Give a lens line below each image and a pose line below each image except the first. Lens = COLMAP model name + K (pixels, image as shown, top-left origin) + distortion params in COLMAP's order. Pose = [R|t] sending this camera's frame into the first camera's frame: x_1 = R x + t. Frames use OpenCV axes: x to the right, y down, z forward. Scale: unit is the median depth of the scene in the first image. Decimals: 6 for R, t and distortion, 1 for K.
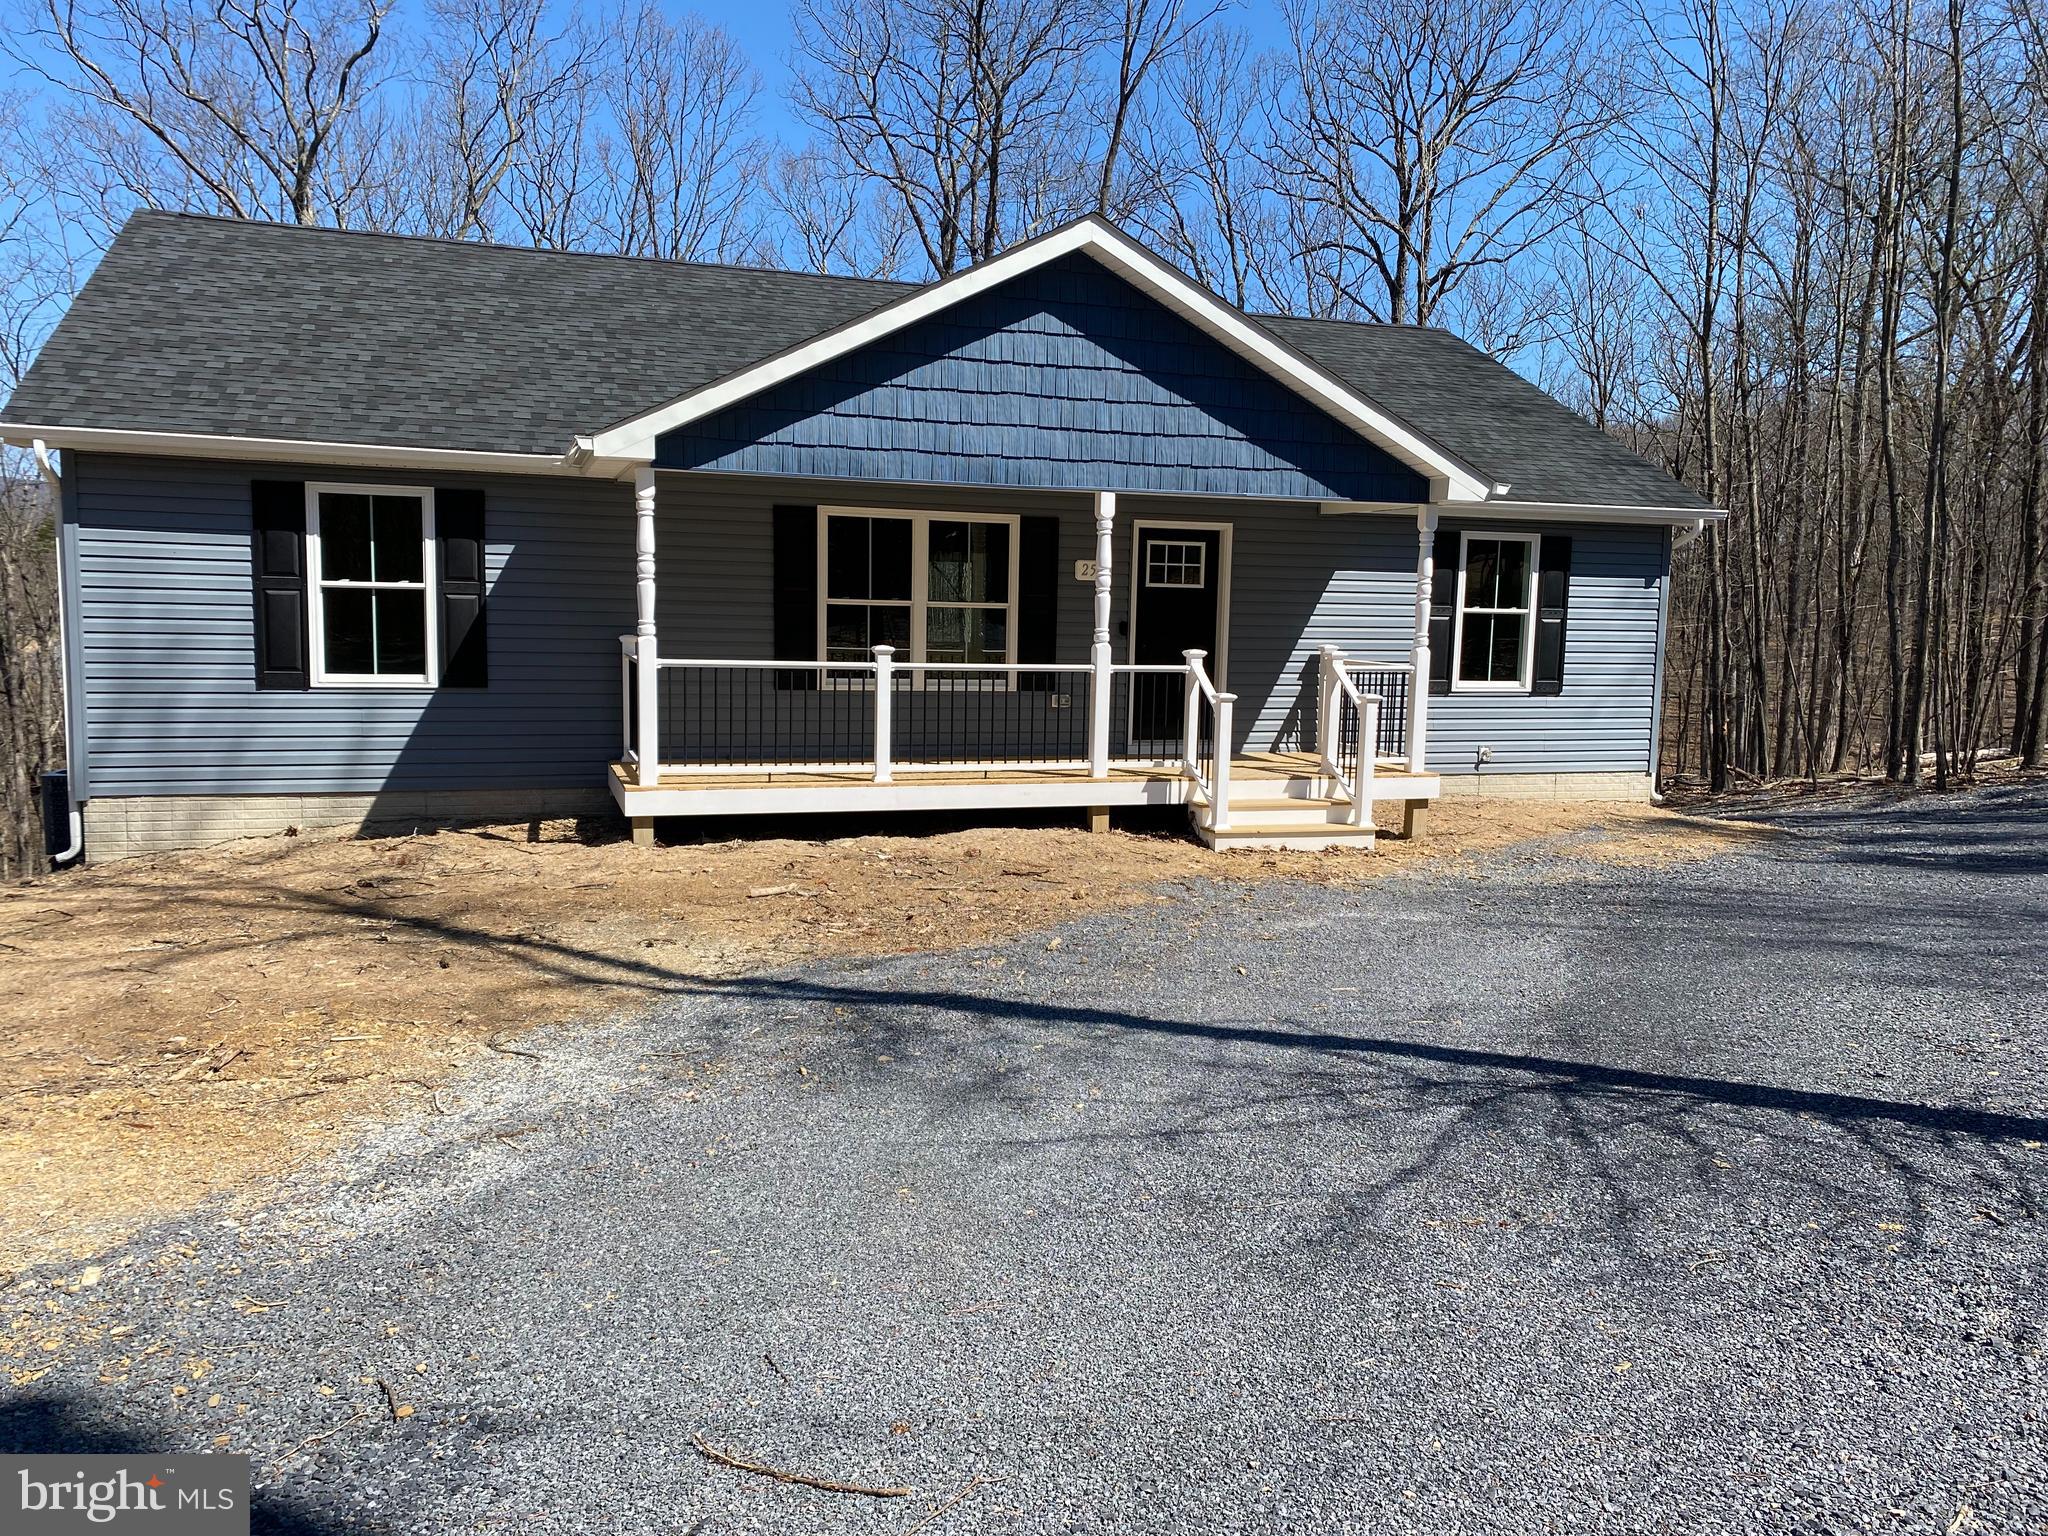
lens RADIAL K [[1569.1, 0, 1025.6], [0, 1569.1, 773.2], [0, 0, 1]] dist [0.090896, -0.126036]
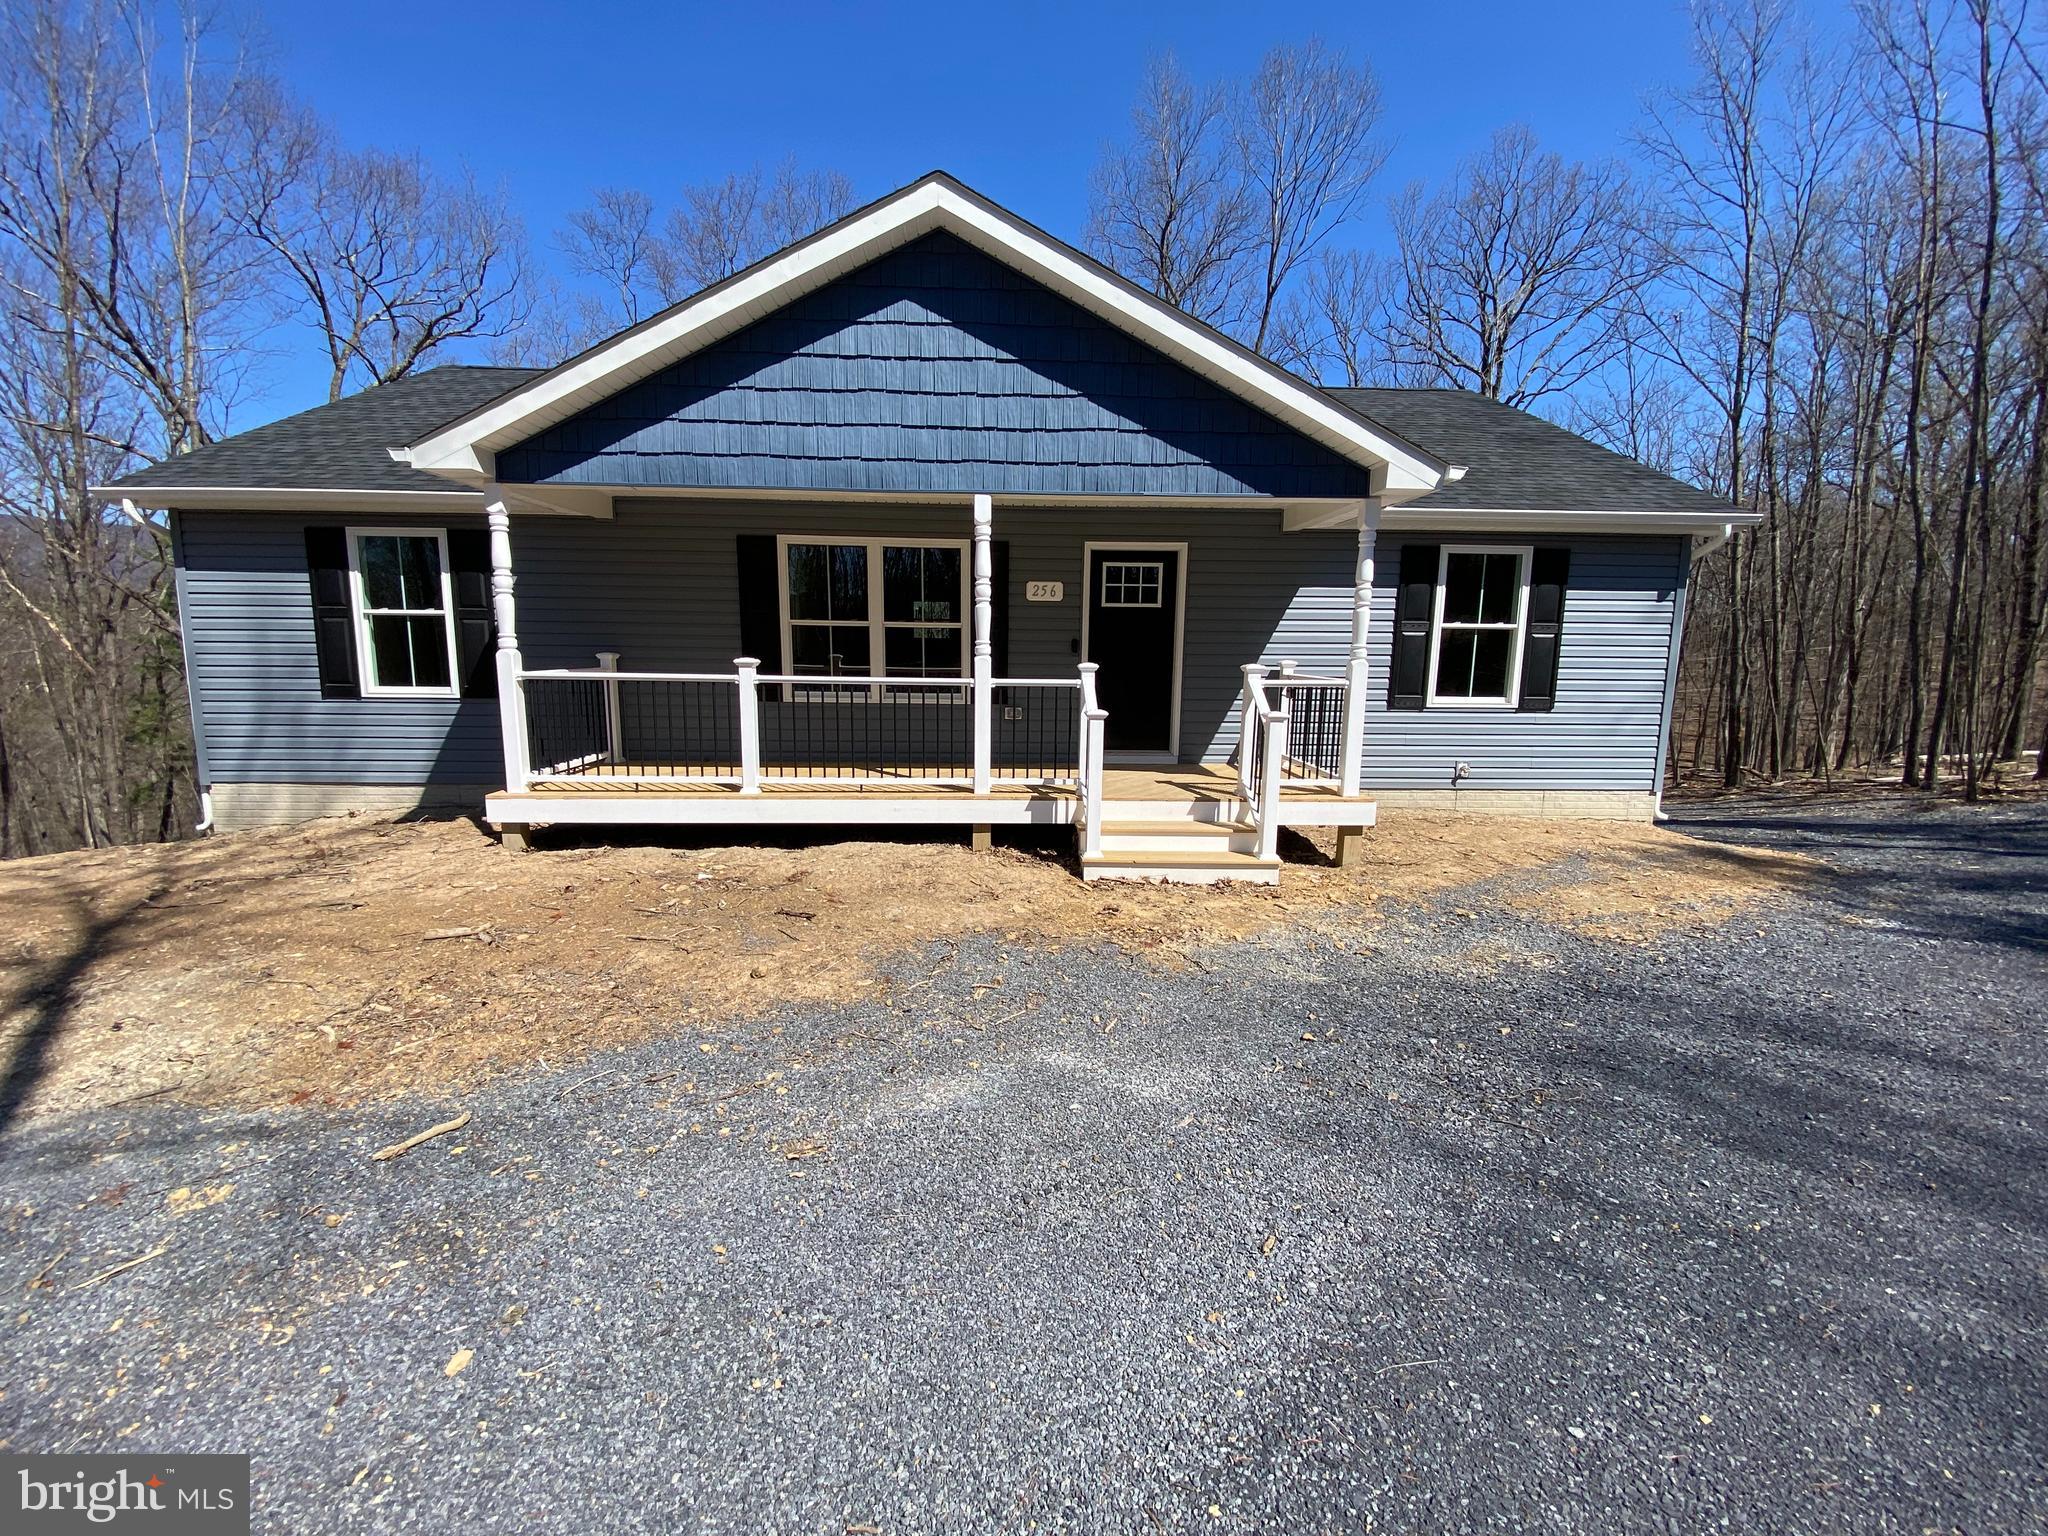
lens RADIAL K [[831.1, 0, 1024.0], [0, 831.1, 768.0], [0, 0, 1]] dist [0.024385, -0.020692]
pose [[0.958090, 0.029933, -0.284901, 0.211496], [-0.021158, 0.999204, 0.033828, -0.030474], [0.285686, -0.026382, 0.957960, 0.497675]]
